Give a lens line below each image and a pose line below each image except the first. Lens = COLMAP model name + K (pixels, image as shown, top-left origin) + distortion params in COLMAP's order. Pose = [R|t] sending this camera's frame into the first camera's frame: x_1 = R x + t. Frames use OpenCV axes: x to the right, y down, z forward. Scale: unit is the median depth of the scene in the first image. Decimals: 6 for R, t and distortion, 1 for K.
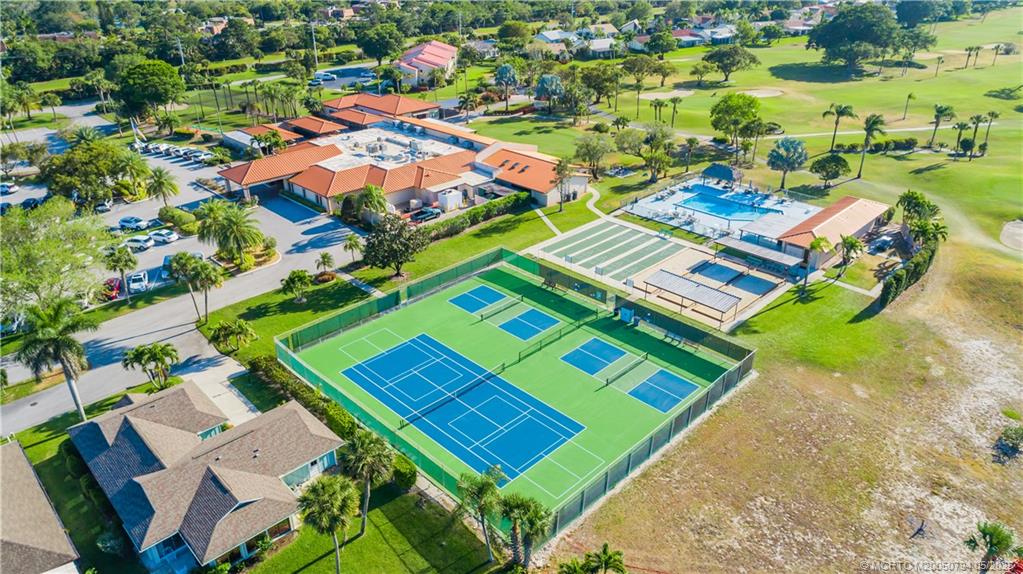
lens RADIAL K [[681.3, 0, 522.2], [0, 681.3, 286.6], [0, 0, 1]] dist [-0.012963, 0.000791]
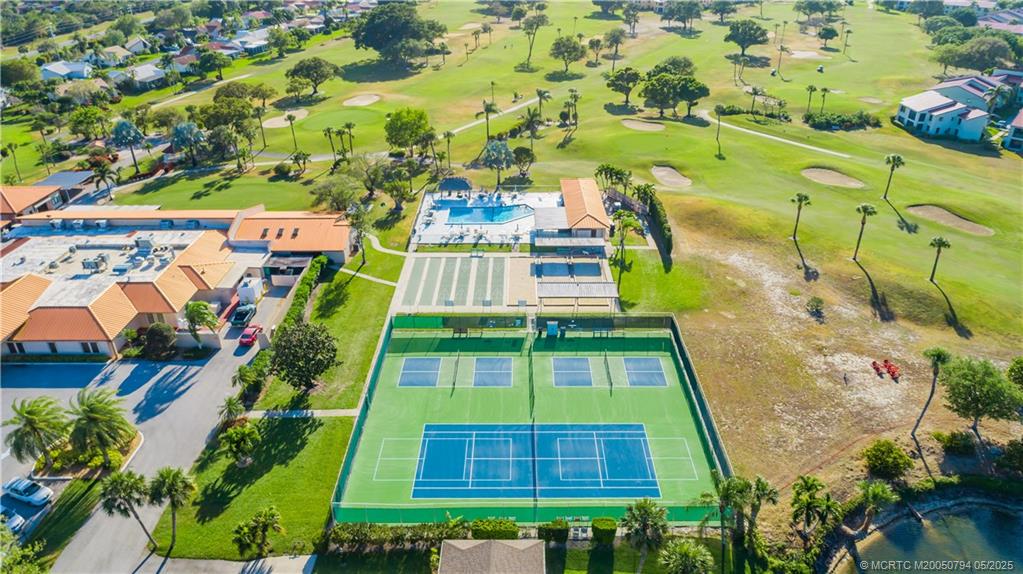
lens RADIAL K [[681.3, 0, 522.2], [0, 681.3, 286.6], [0, 0, 1]] dist [-0.012963, 0.000791]
pose [[0.713603, -0.333635, 0.616003, -0.415037], [0.321158, 0.937268, 0.135594, -0.145095], [-0.622599, 0.101074, 0.775987, 0.102996]]
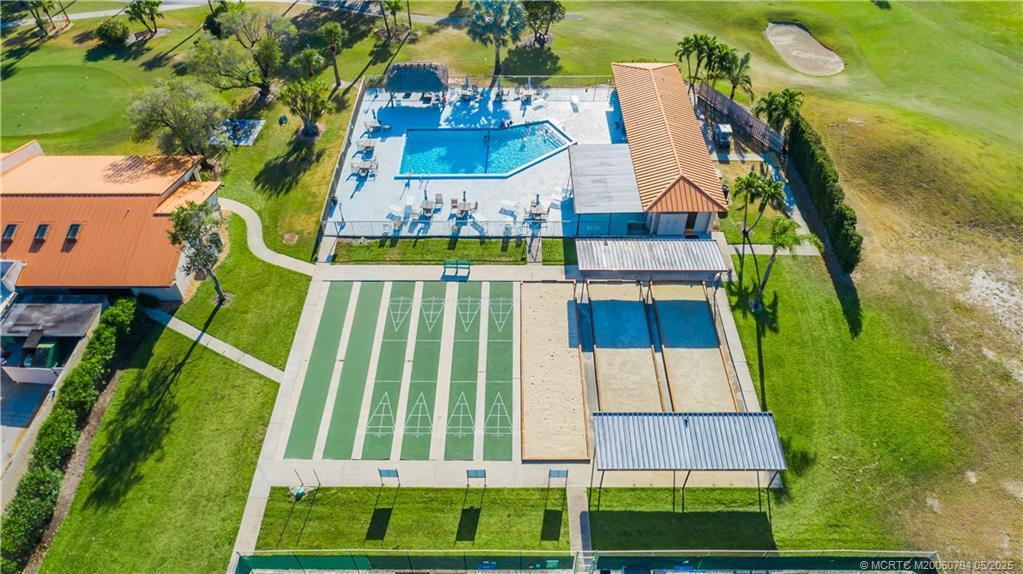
lens RADIAL K [[681.3, 0, 522.2], [0, 681.3, 286.6], [0, 0, 1]] dist [-0.012963, 0.000791]
pose [[0.712023, -0.502632, 0.490290, -0.023259], [0.319782, 0.853775, 0.410862, -0.258059], [-0.625110, -0.135757, 0.768640, 0.528557]]
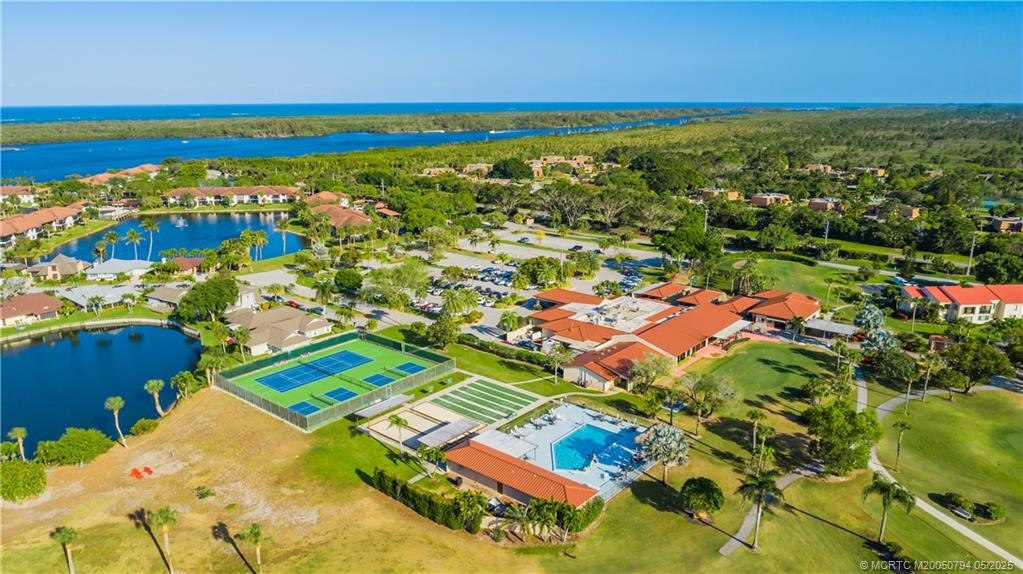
lens RADIAL K [[681.3, 0, 522.2], [0, 681.3, 286.6], [0, 0, 1]] dist [-0.012963, 0.000791]
pose [[0.088761, 0.260916, -0.961272, 1.288160], [-0.450176, 0.871398, 0.194954, -0.512136], [0.888518, 0.415437, 0.194804, 0.649200]]
